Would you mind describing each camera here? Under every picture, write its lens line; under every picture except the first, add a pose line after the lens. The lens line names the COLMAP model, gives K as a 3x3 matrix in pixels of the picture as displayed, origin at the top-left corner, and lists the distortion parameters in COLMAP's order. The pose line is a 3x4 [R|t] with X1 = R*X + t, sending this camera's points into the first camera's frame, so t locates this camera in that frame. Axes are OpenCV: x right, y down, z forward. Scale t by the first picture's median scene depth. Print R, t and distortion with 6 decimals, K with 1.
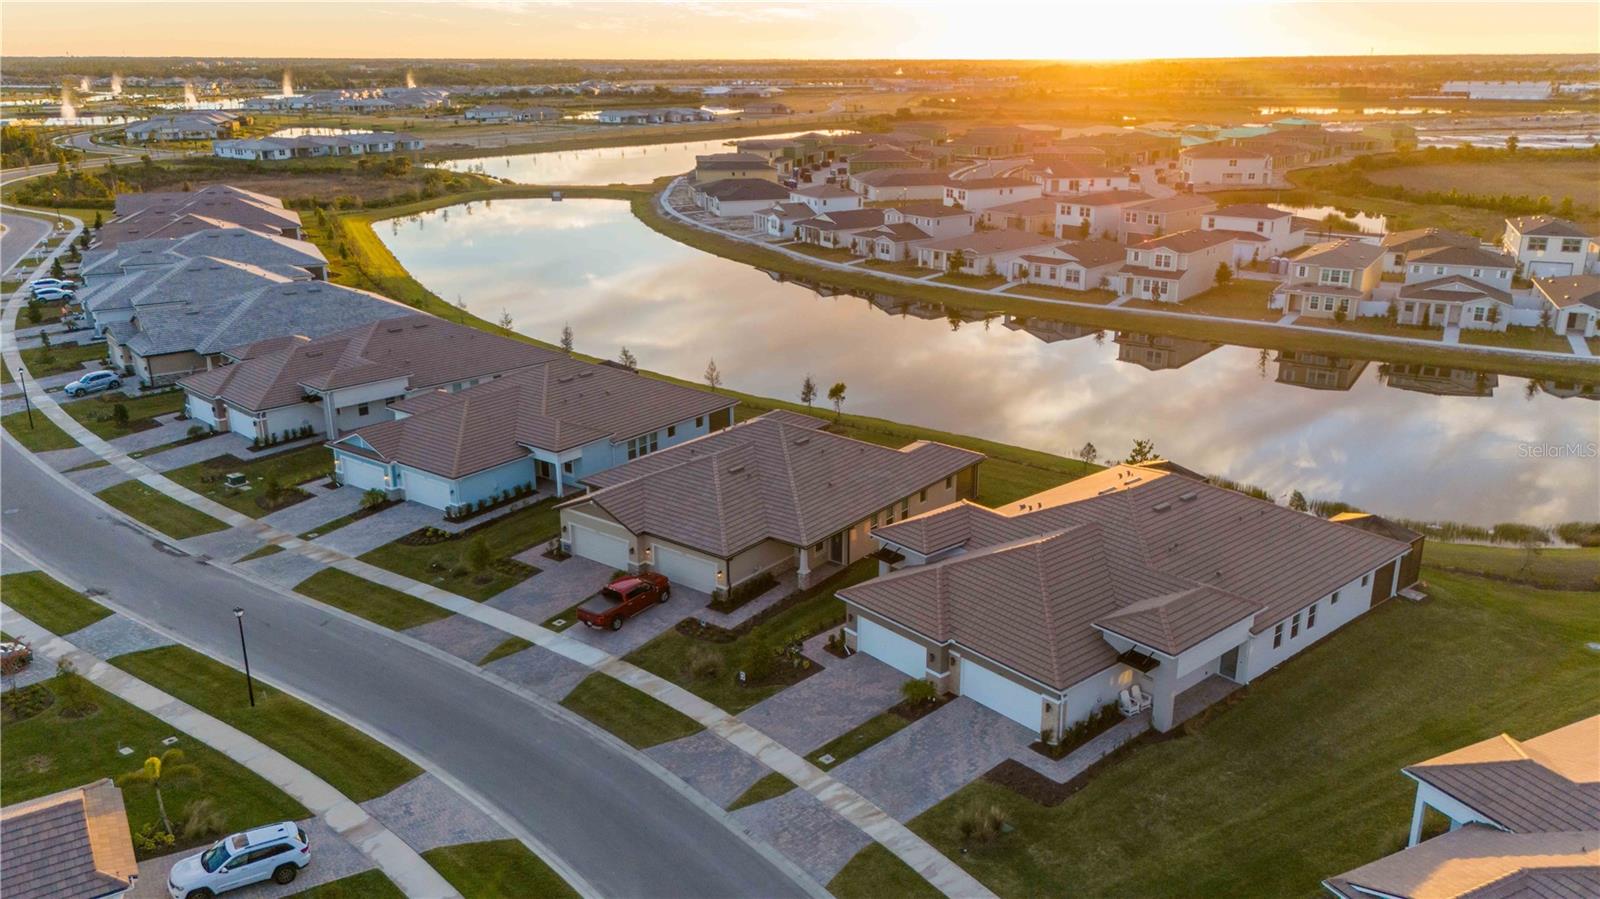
lens RADIAL K [[1166.0, 0, 800.0], [0, 1166.0, 449.5], [0, 0, 1]] dist [0.059116, -0.053370]
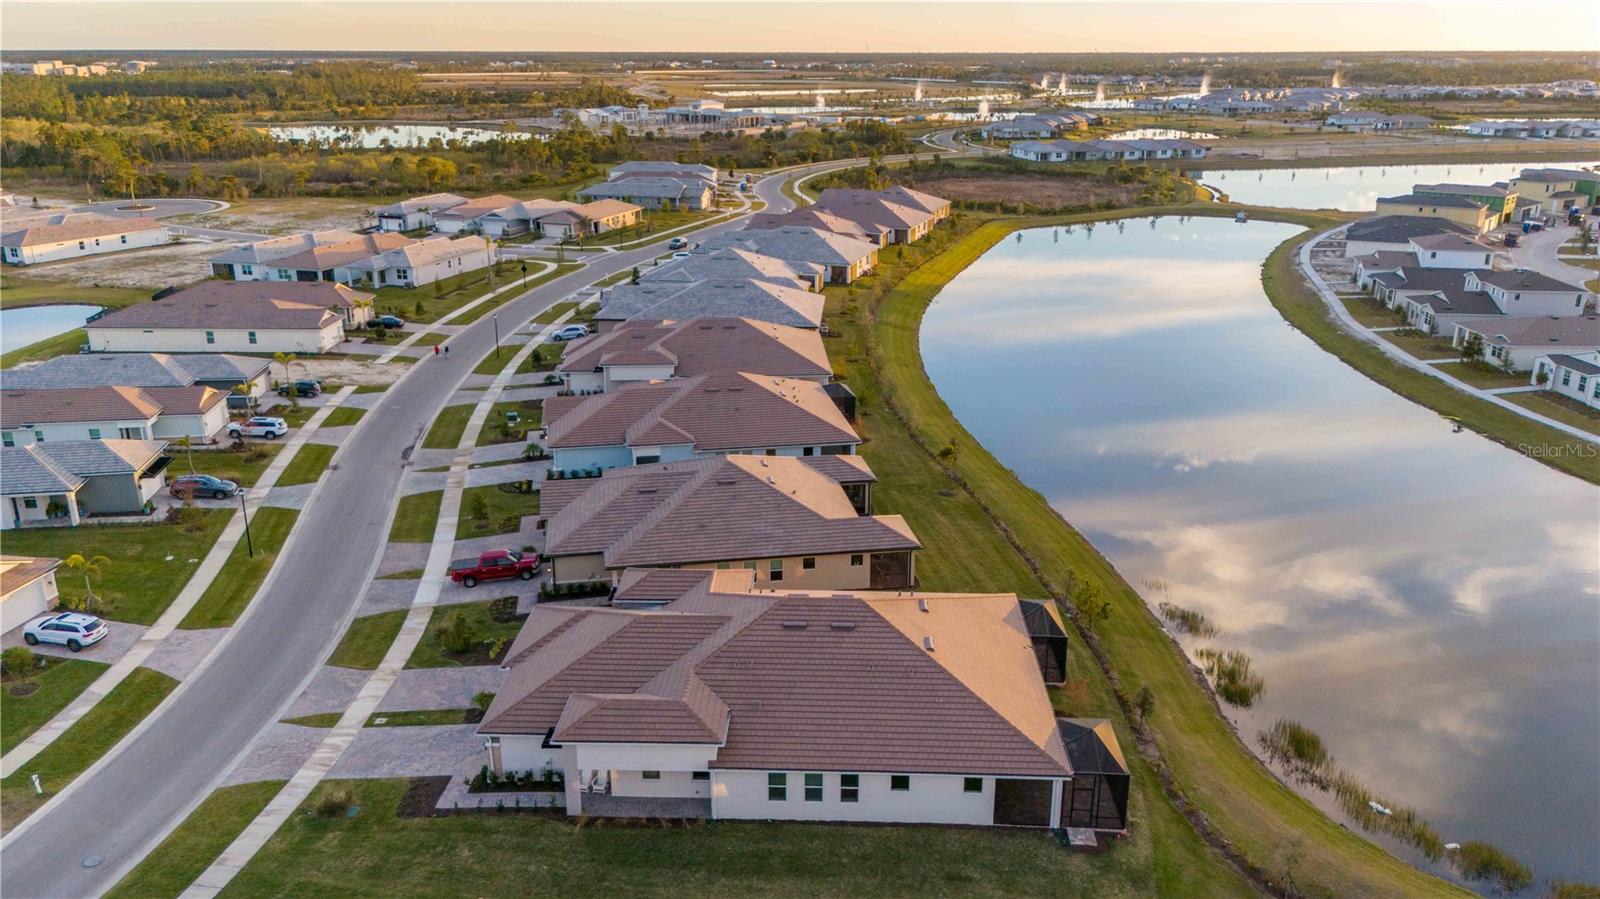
lens RADIAL K [[1172.3, 0, 810.0], [0, 1172.3, 454.5], [0, 0, 1]] dist [0.033239, -0.001460]
pose [[0.744000, 0.218115, -0.631578, 0.853084], [-0.214367, 0.973172, 0.083559, -0.160965], [0.632860, 0.073222, 0.770797, 0.255389]]
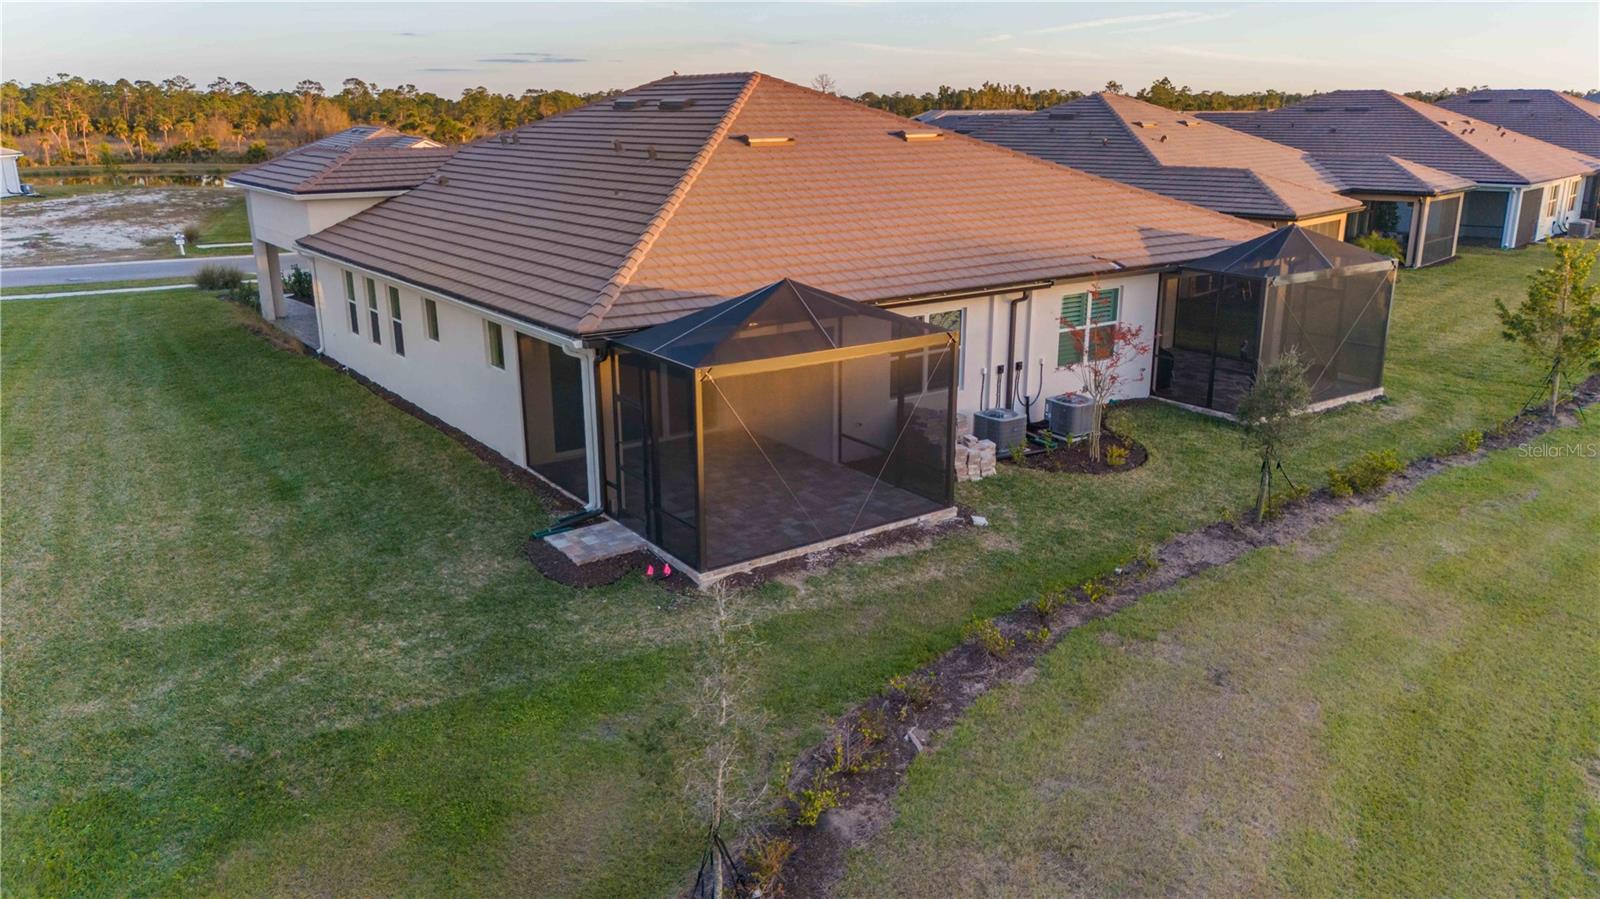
lens RADIAL K [[1182.5, 0, 780.9], [0, 1182.5, 444.3], [0, 0, 1]] dist [0.076718, -0.097885]
pose [[-0.097704, 0.276065, -0.956160, 0.785087], [-0.294411, 0.909737, 0.292746, 0.013144], [0.950671, 0.310107, -0.007608, 1.066522]]
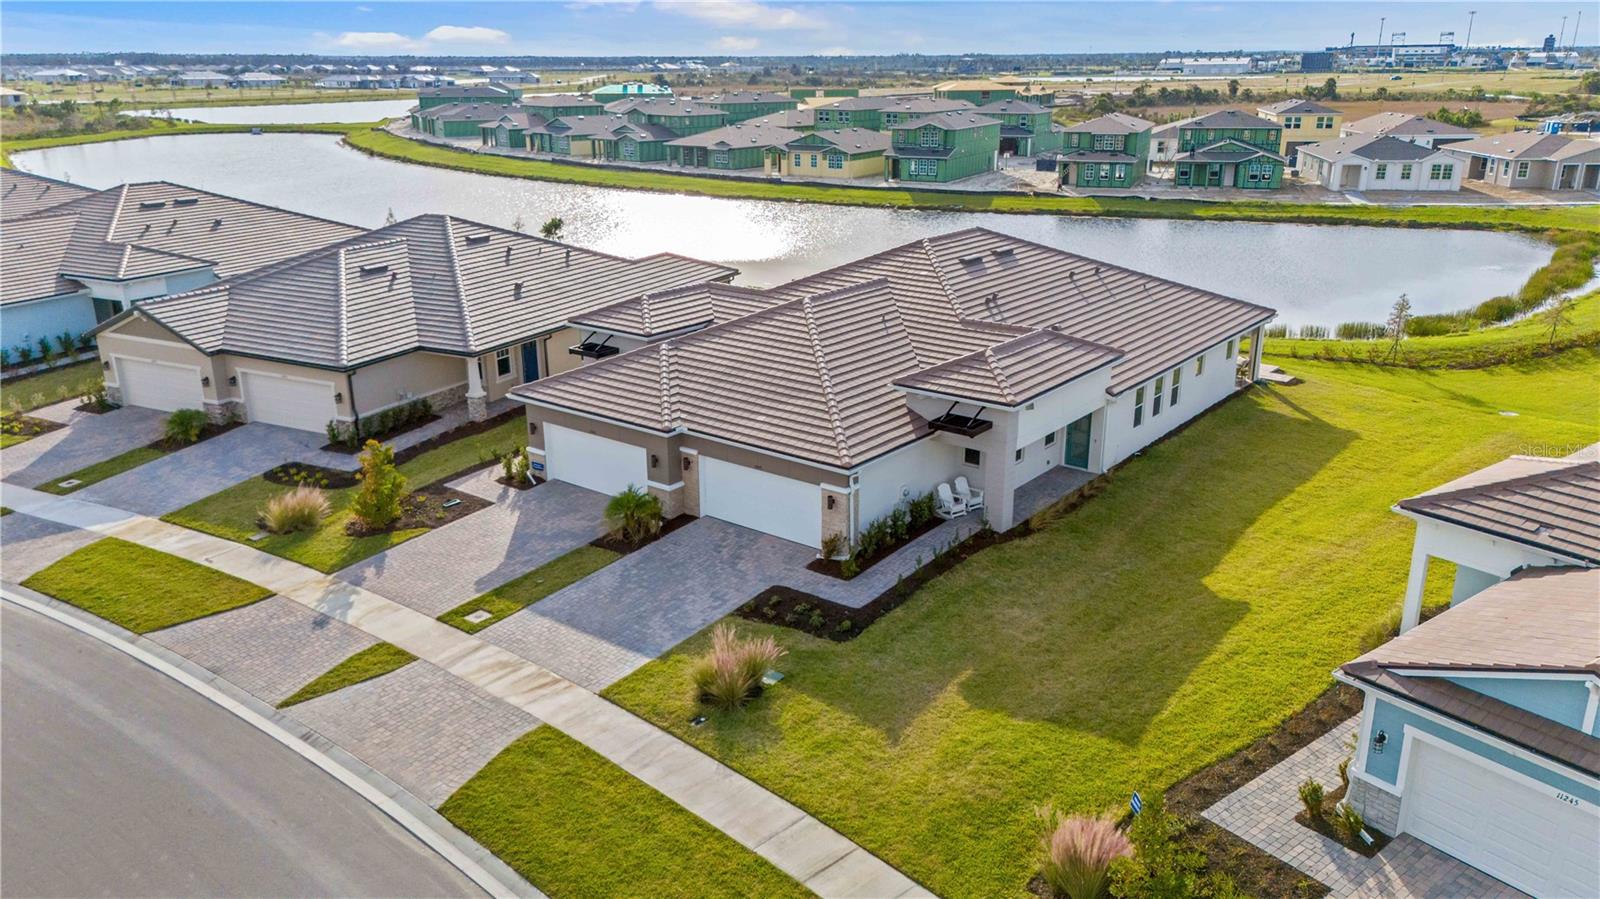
lens RADIAL K [[1163.9, 0, 792.4], [0, 1163.9, 427.0], [0, 0, 1]] dist [0.069889, -0.049392]
pose [[0.981521, -0.057037, 0.182654, 0.061580], [0.058761, 0.998264, -0.004036, 0.143539], [-0.182107, 0.014694, 0.983169, 0.302308]]
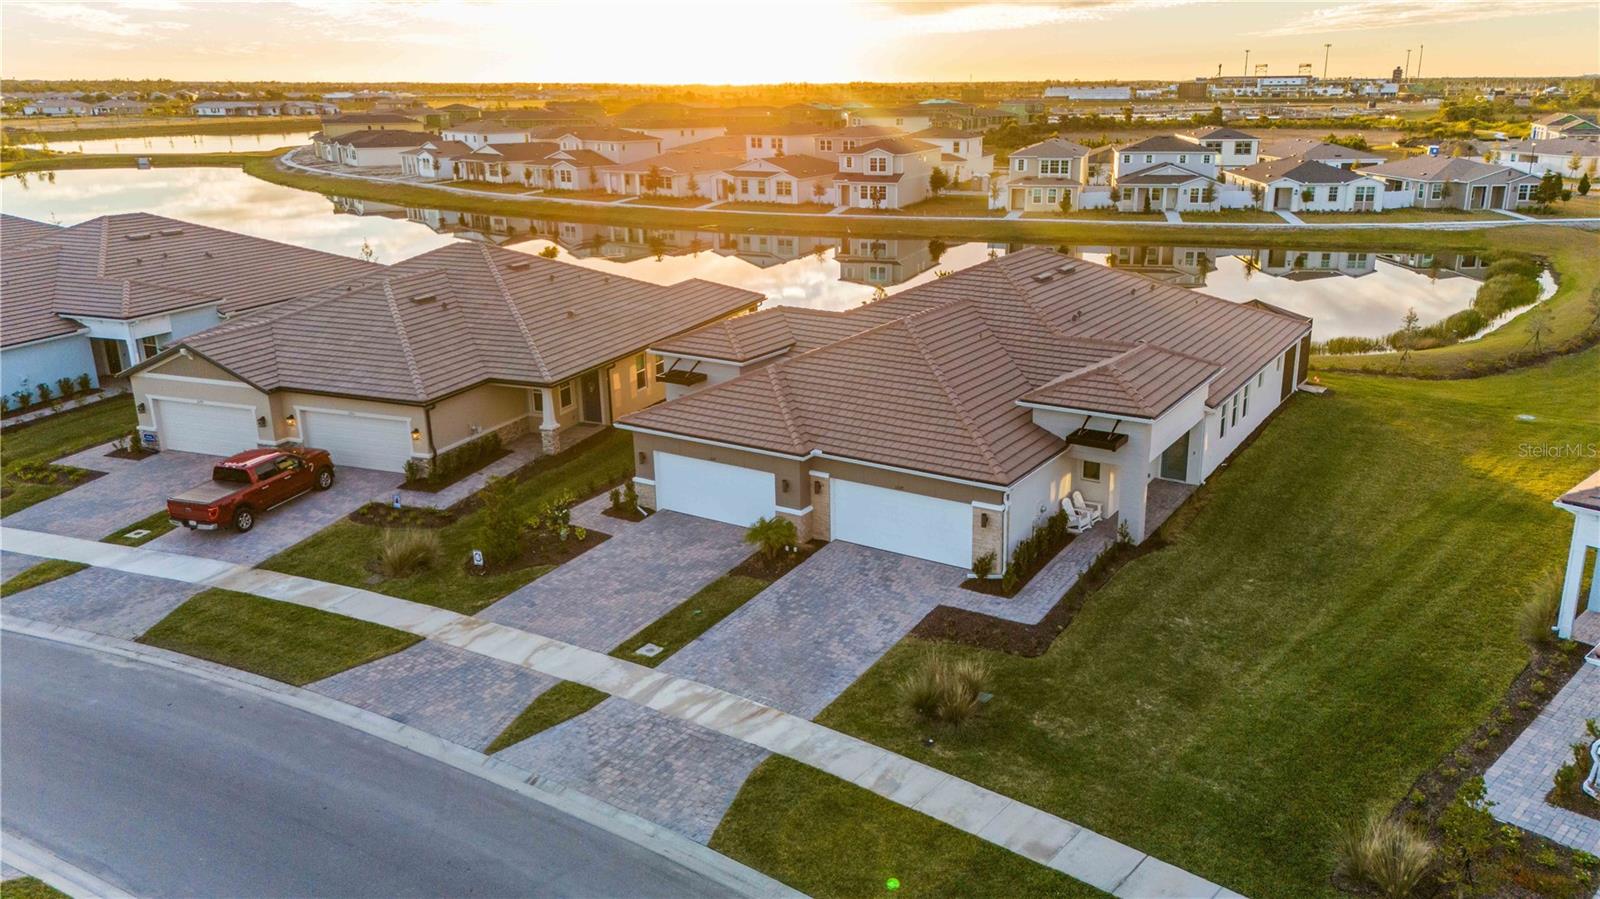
lens RADIAL K [[1150.5, 0, 818.9], [0, 1150.5, 485.9], [0, 0, 1]] dist [0.063746, -0.059972]
pose [[0.953981, -0.096445, 0.283934, -0.042075], [0.091339, 0.995331, 0.031202, 0.137642], [-0.285617, -0.003832, 0.958336, 0.335658]]
